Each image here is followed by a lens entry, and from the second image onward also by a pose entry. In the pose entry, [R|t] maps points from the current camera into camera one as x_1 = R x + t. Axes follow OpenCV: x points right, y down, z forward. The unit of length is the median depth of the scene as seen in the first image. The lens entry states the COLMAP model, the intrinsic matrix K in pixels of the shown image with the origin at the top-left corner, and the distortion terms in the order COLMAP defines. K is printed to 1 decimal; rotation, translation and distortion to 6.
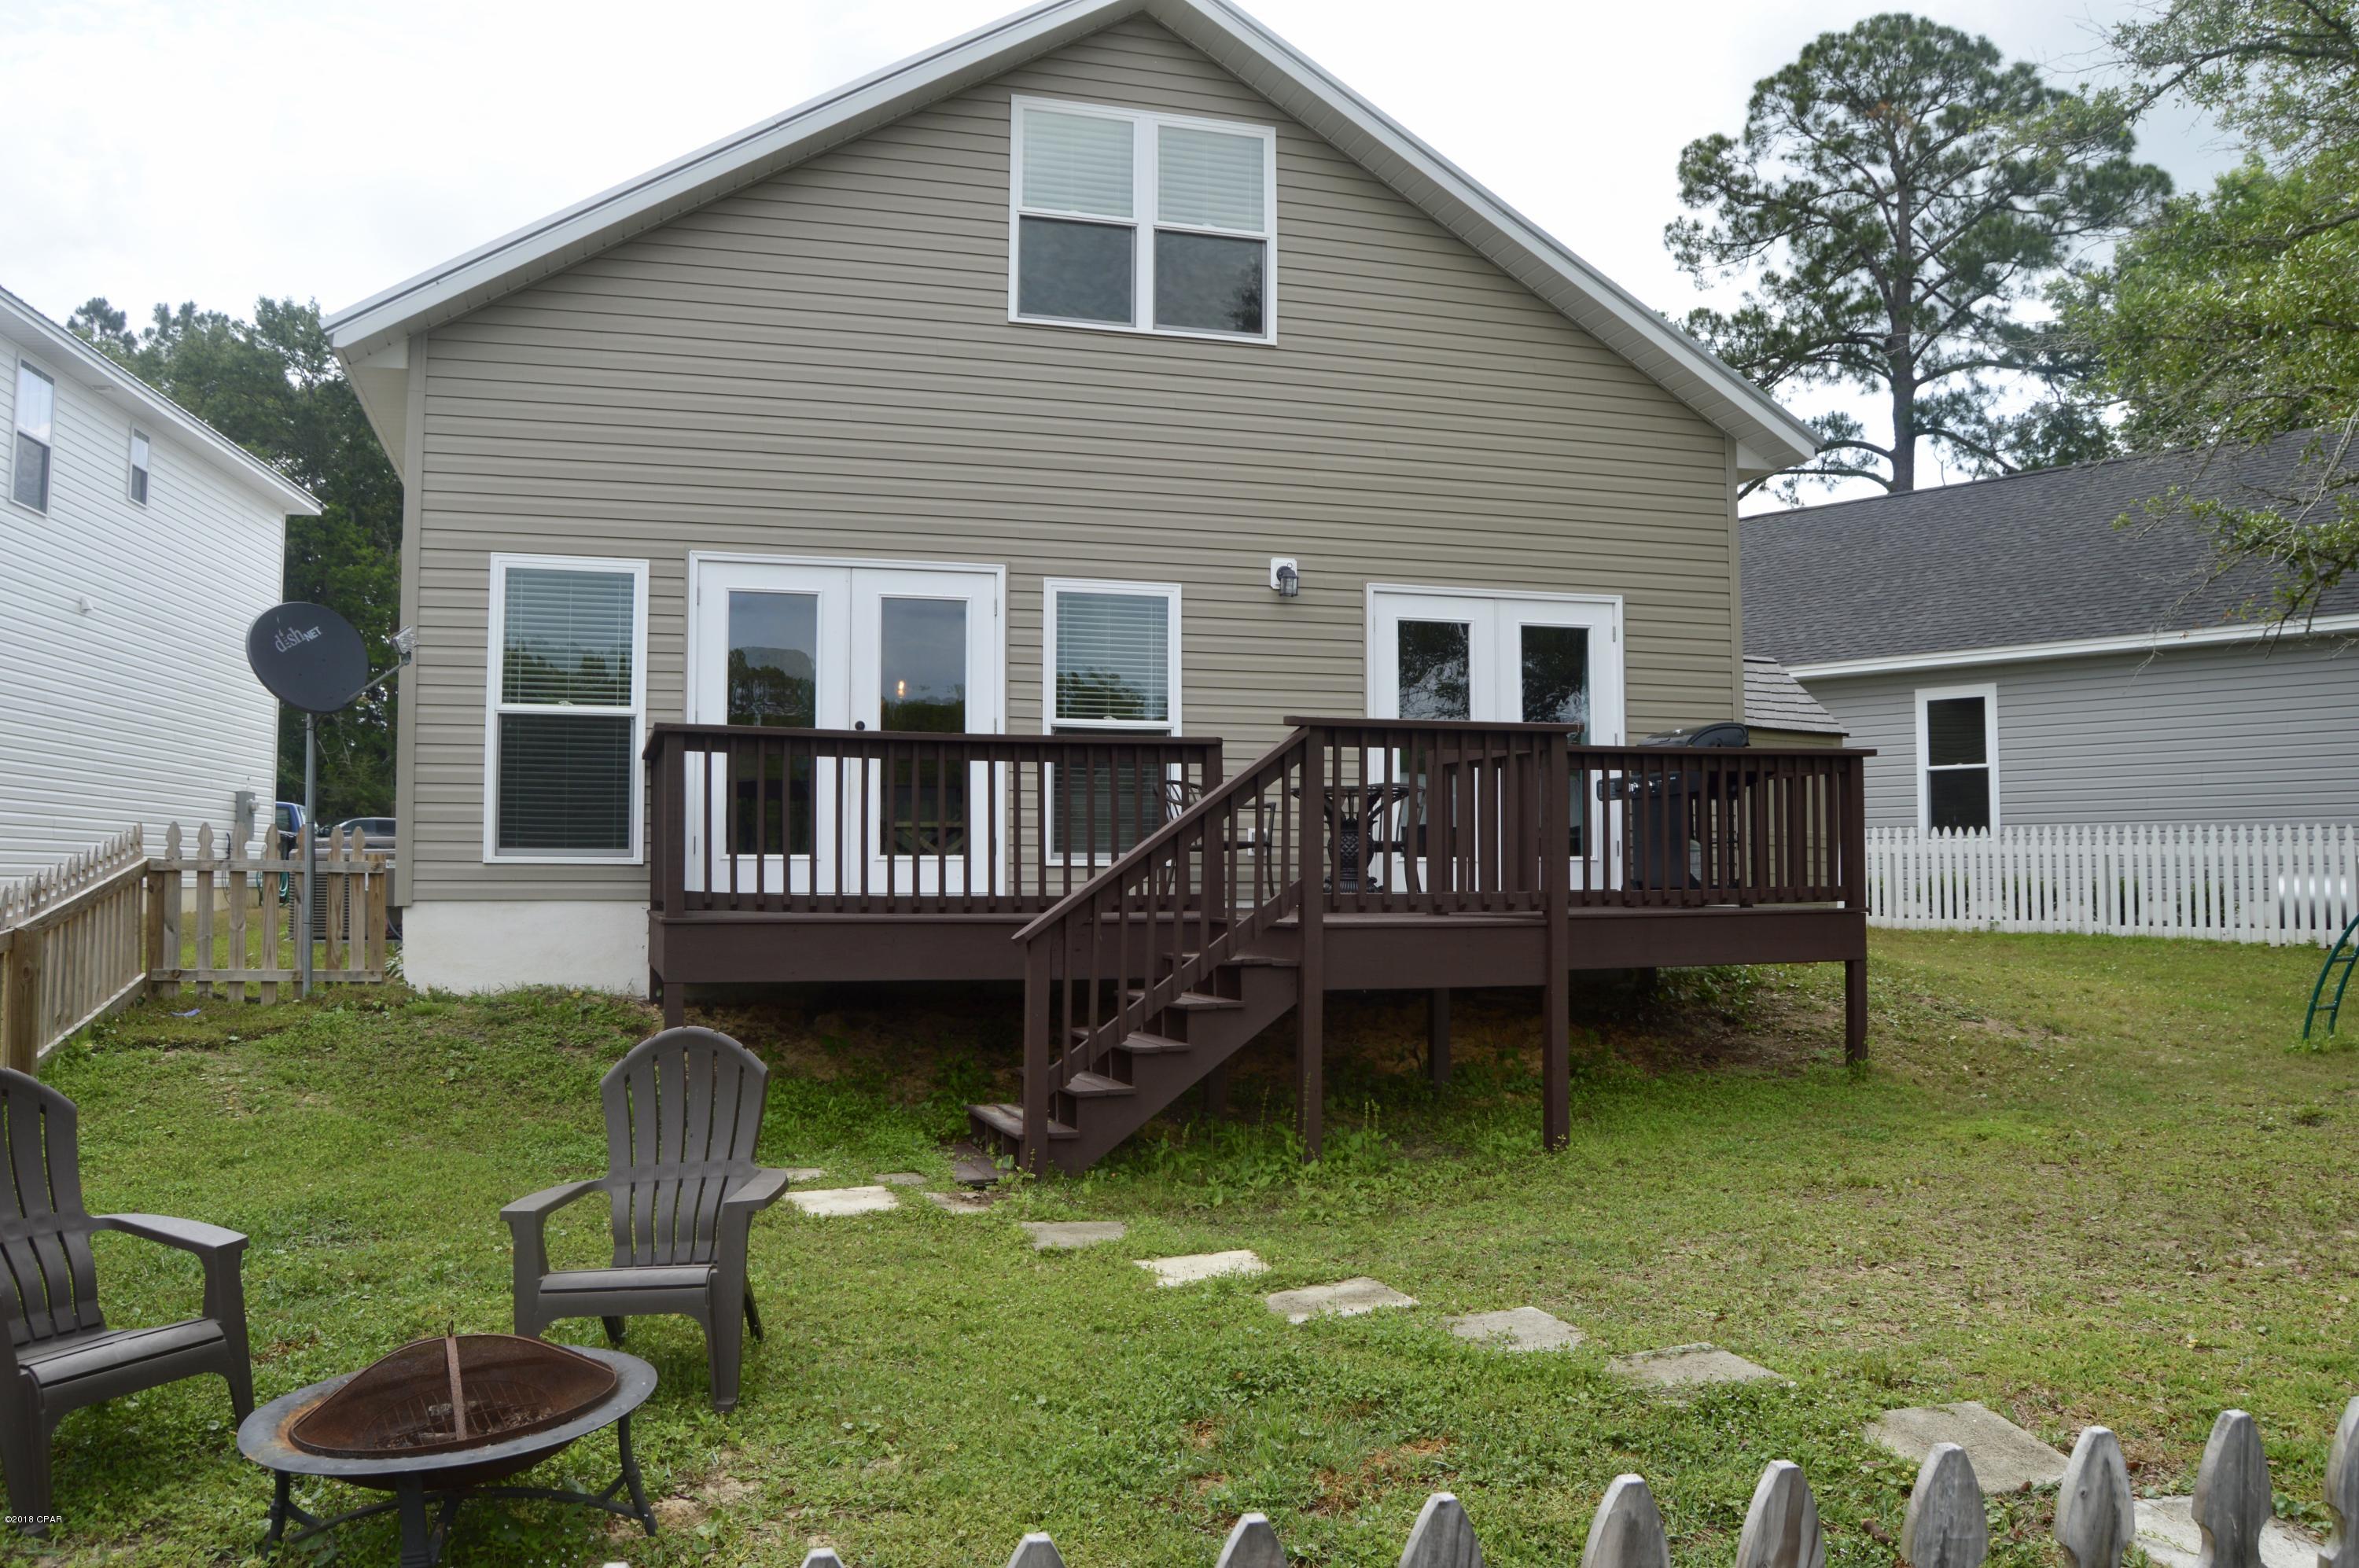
lens RADIAL K [[1872.4, 0, 1204.6], [0, 1872.4, 767.2], [0, 0, 1]] dist [-0.098433, 0.042670]
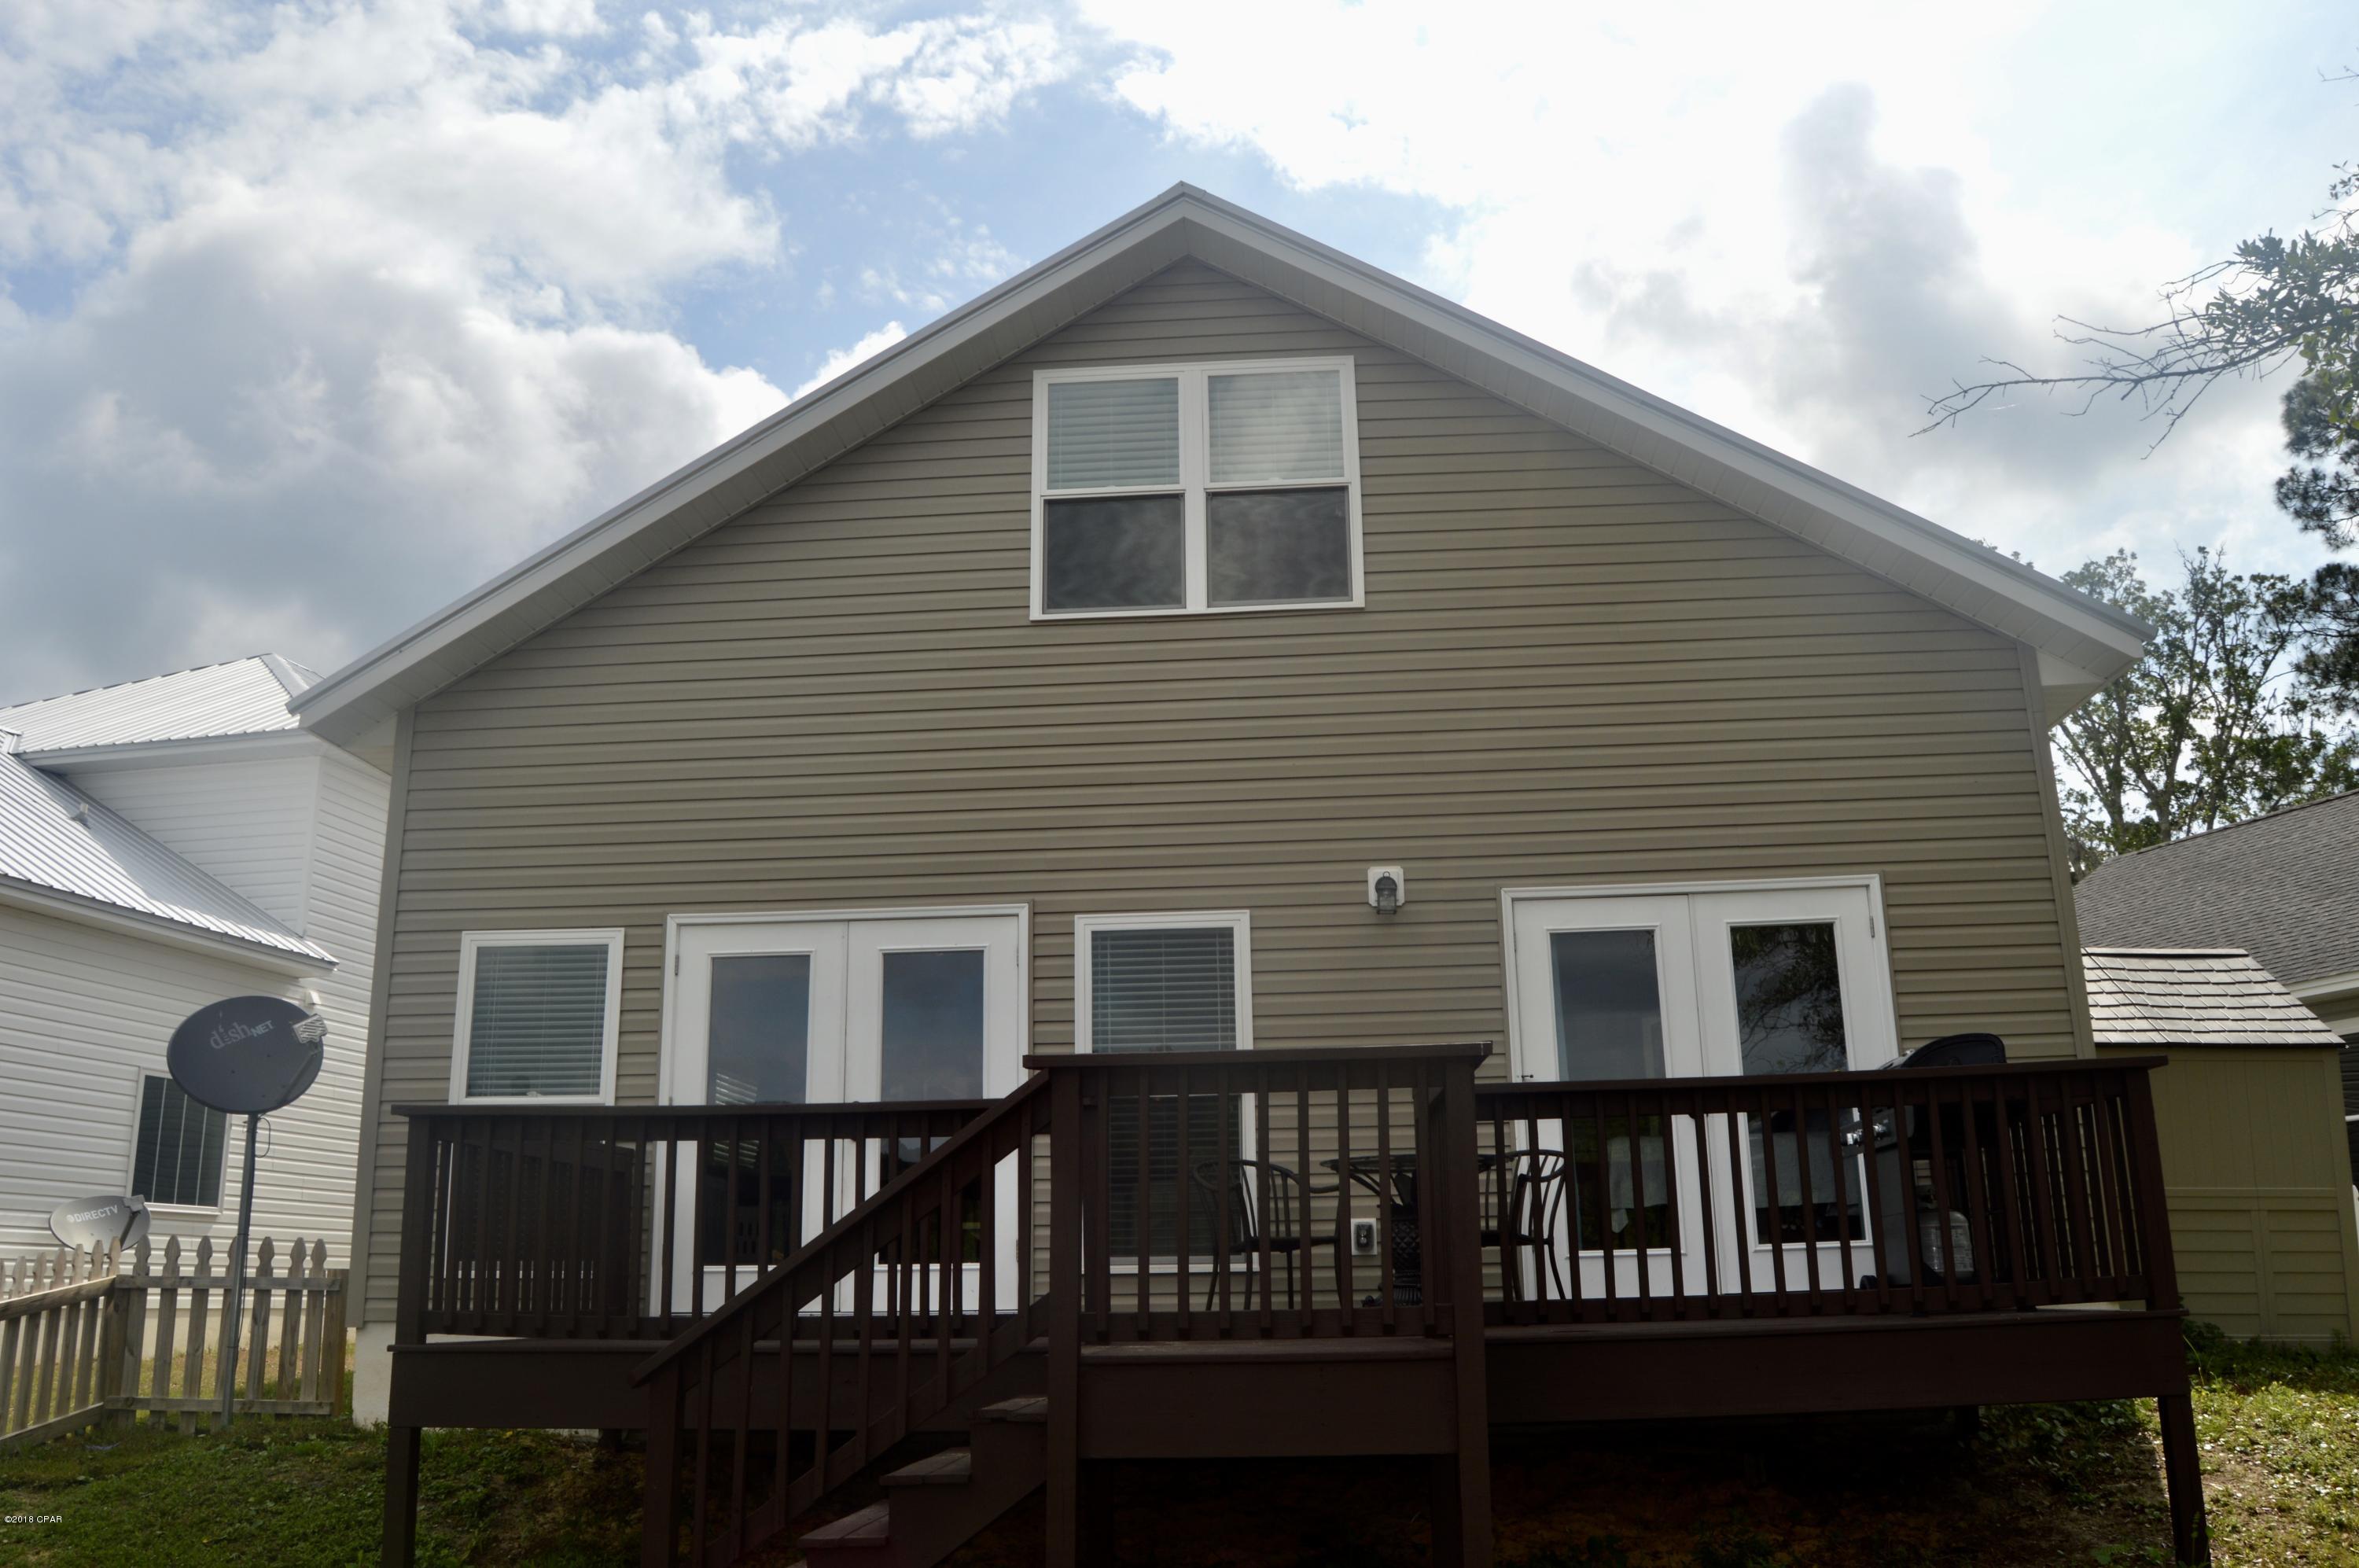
lens RADIAL K [[1881.0, 0, 1195.4], [0, 1881.0, 774.1], [0, 0, 1]] dist [-0.100712, 0.046236]
pose [[0.929896, -0.113296, -0.349939, 0.258107], [0.038450, 0.976109, -0.213852, 0.016488], [0.365807, 0.185405, 0.912036, 0.253019]]
